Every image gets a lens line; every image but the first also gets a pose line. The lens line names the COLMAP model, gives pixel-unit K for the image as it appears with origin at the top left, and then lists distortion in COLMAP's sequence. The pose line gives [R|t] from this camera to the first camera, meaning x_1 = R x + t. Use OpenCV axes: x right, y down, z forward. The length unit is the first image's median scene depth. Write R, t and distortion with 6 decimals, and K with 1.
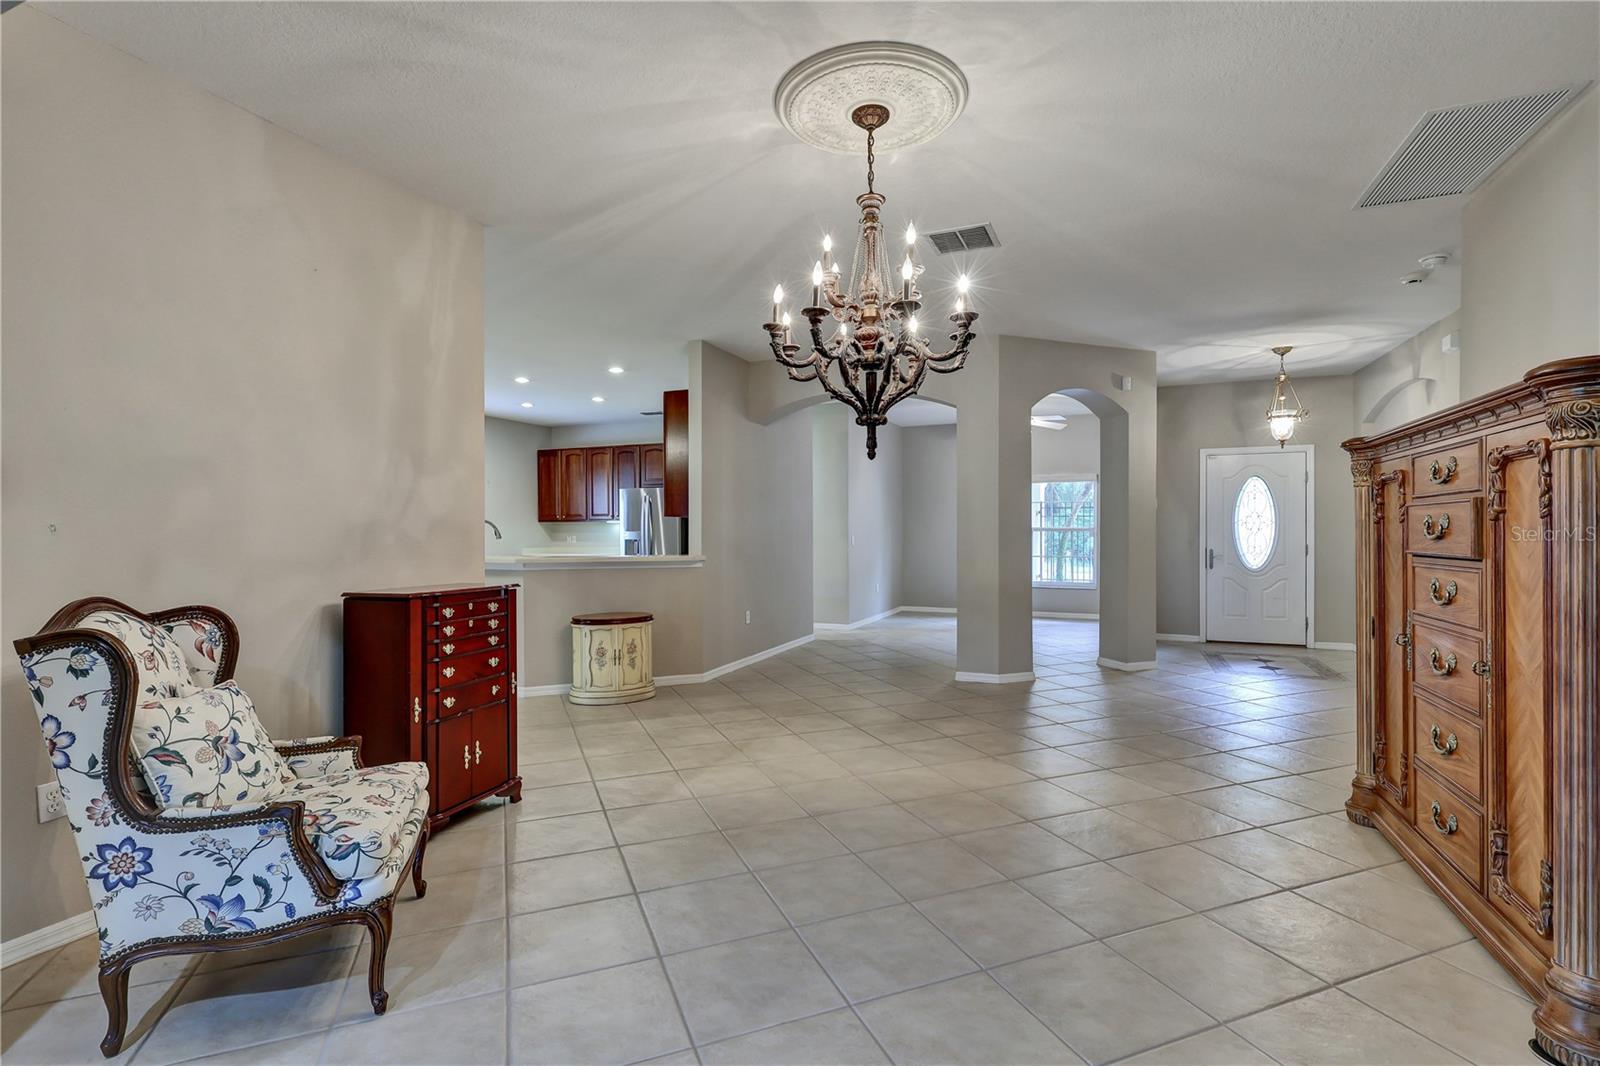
lens RADIAL K [[751.2, 0, 793.3], [0, 751.2, 524.6], [0, 0, 1]] dist [0.002354, 0.000828]
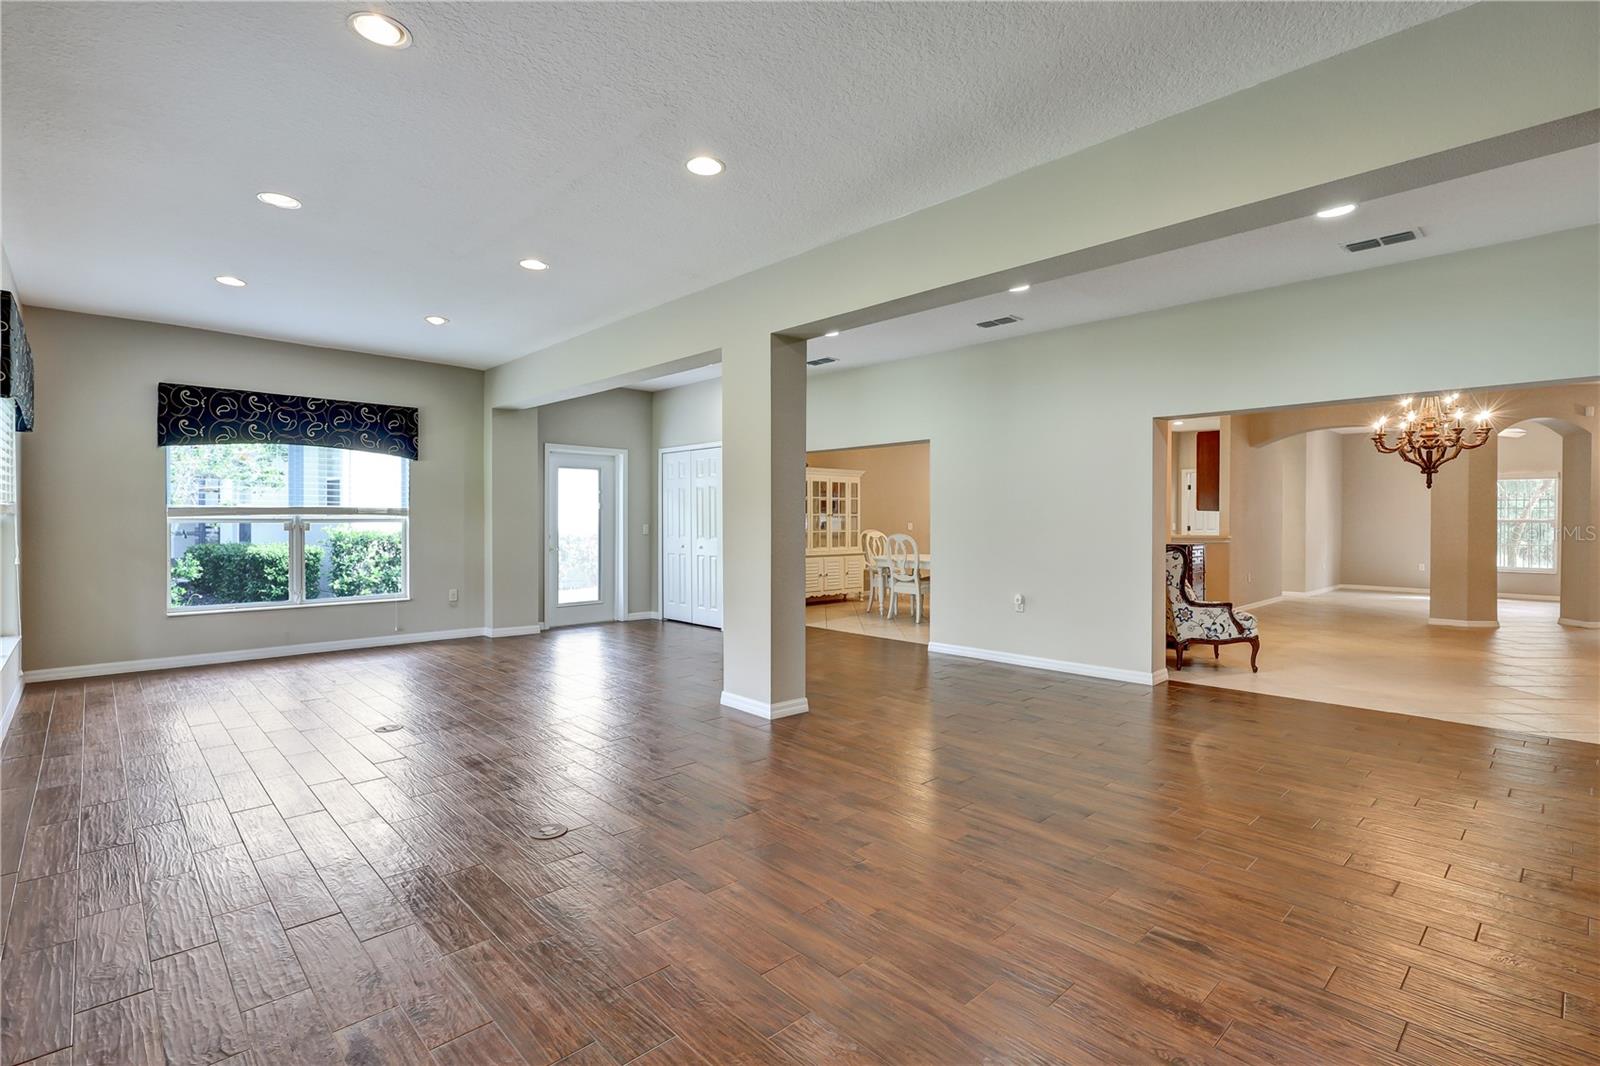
lens RADIAL K [[748.7, 0, 795.7], [0, 748.7, 518.8], [0, 0, 1]] dist [-0.000254, 0.000235]
pose [[0.917076, 0.006140, -0.398664, -0.331515], [-0.003280, 0.999964, 0.007856, -0.002697], [0.398698, -0.005897, 0.917063, -0.814106]]
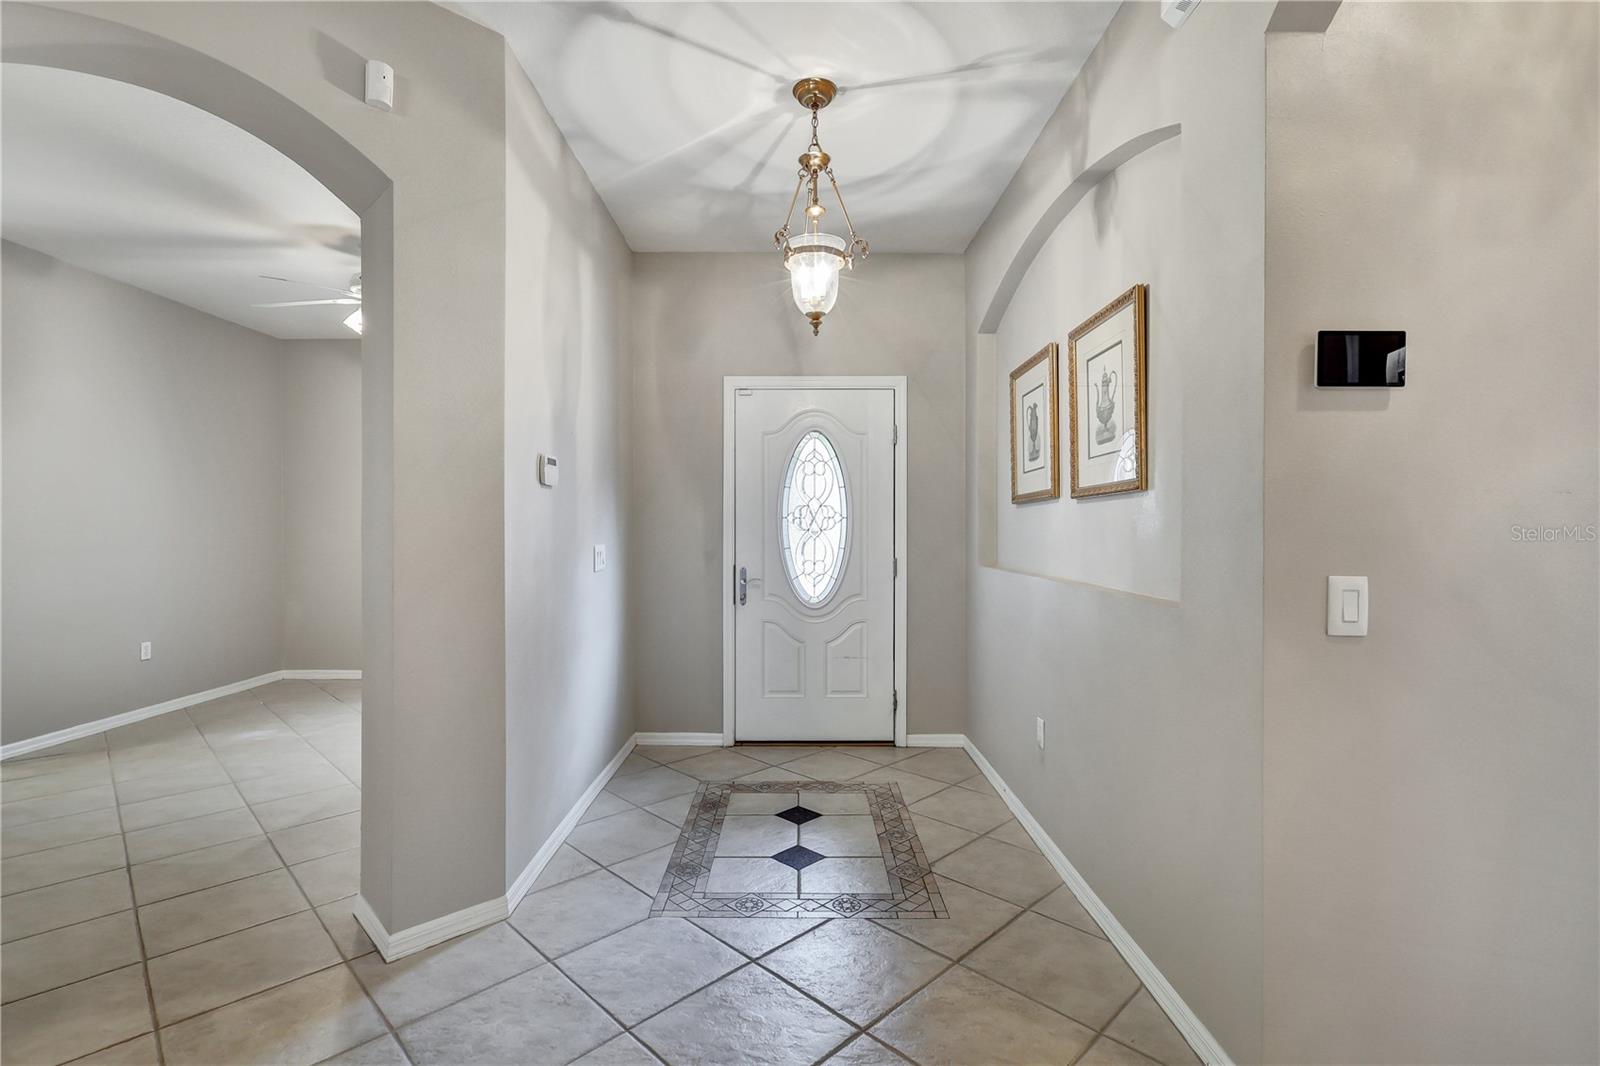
lens RADIAL K [[751.2, 0, 793.3], [0, 751.2, 524.6], [0, 0, 1]] dist [0.002354, 0.000828]
pose [[0.920290, 0.000672, 0.391237, 0.508151], [-0.000663, 1.000000, -0.000158, 0.003408], [-0.391237, -0.000114, 0.920290, 0.666615]]
